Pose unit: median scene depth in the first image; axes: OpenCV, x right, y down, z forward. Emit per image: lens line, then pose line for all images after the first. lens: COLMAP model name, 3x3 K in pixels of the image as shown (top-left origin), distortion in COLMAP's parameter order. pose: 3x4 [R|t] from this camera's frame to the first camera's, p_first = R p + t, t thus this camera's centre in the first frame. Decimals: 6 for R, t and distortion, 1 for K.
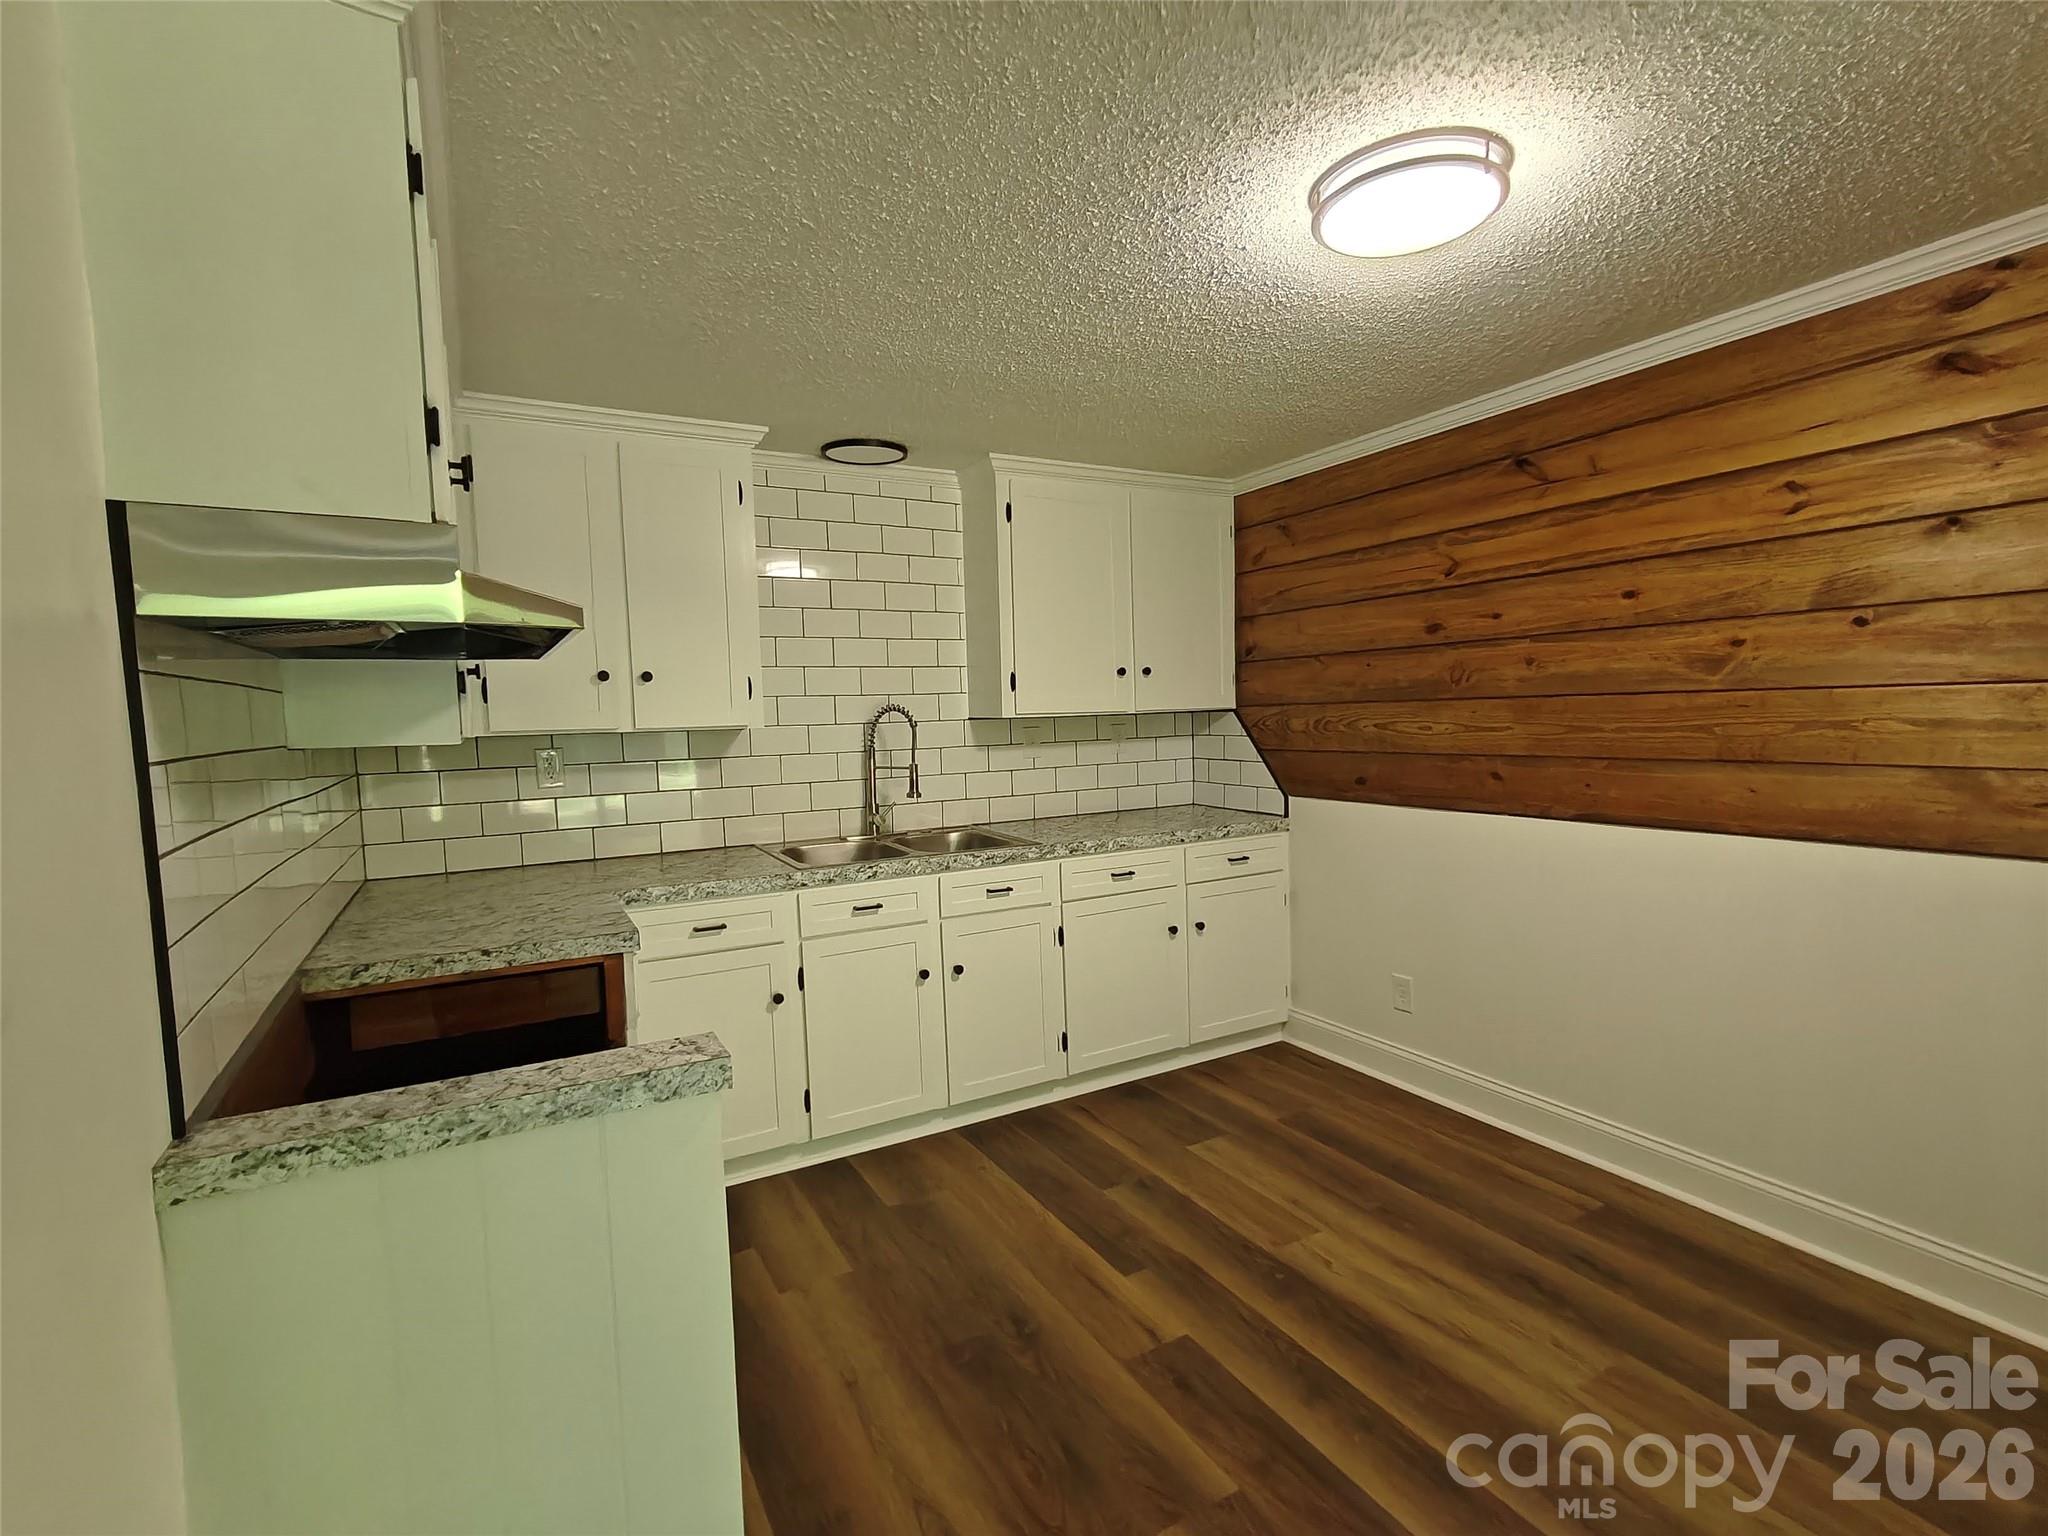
lens RADIAL K [[967.4, 0, 1044.9], [0, 967.4, 770.5], [0, 0, 1]] dist [0.002234, 0.000847]
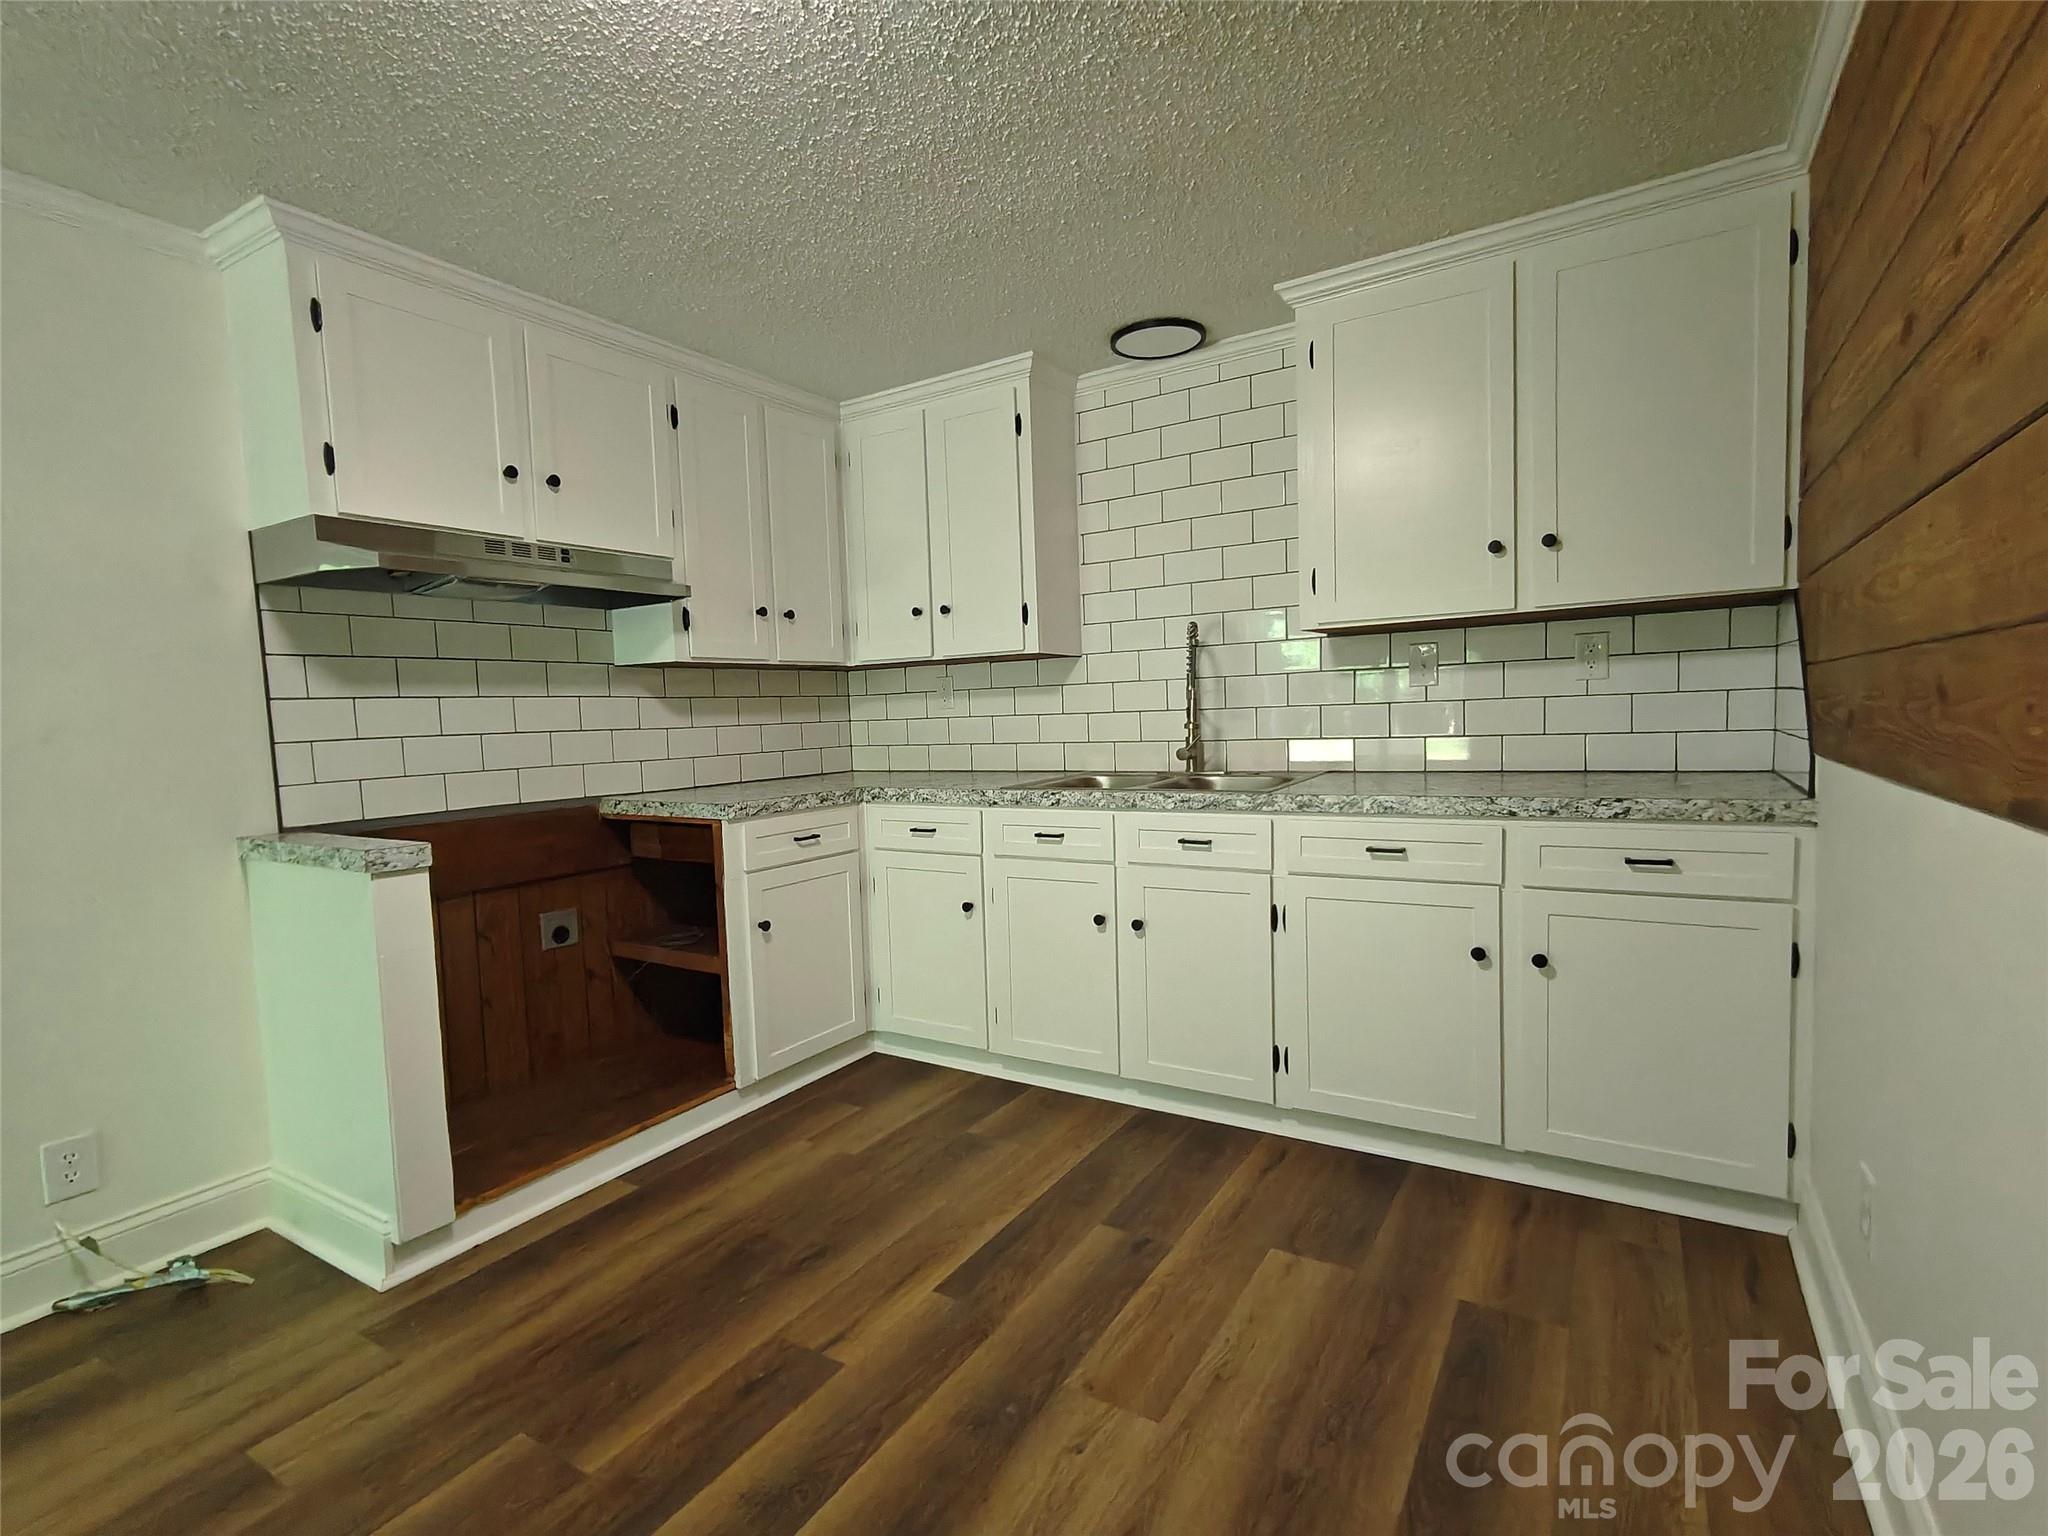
lens RADIAL K [[967.4, 0, 1037.0], [0, 967.4, 771.1], [0, 0, 1]] dist [0.002234, 0.000847]
pose [[0.473034, 0.063522, -0.878751, 0.647175], [-0.033861, 0.997971, 0.053913, 0.027564], [0.880393, 0.004253, 0.474225, 0.542414]]
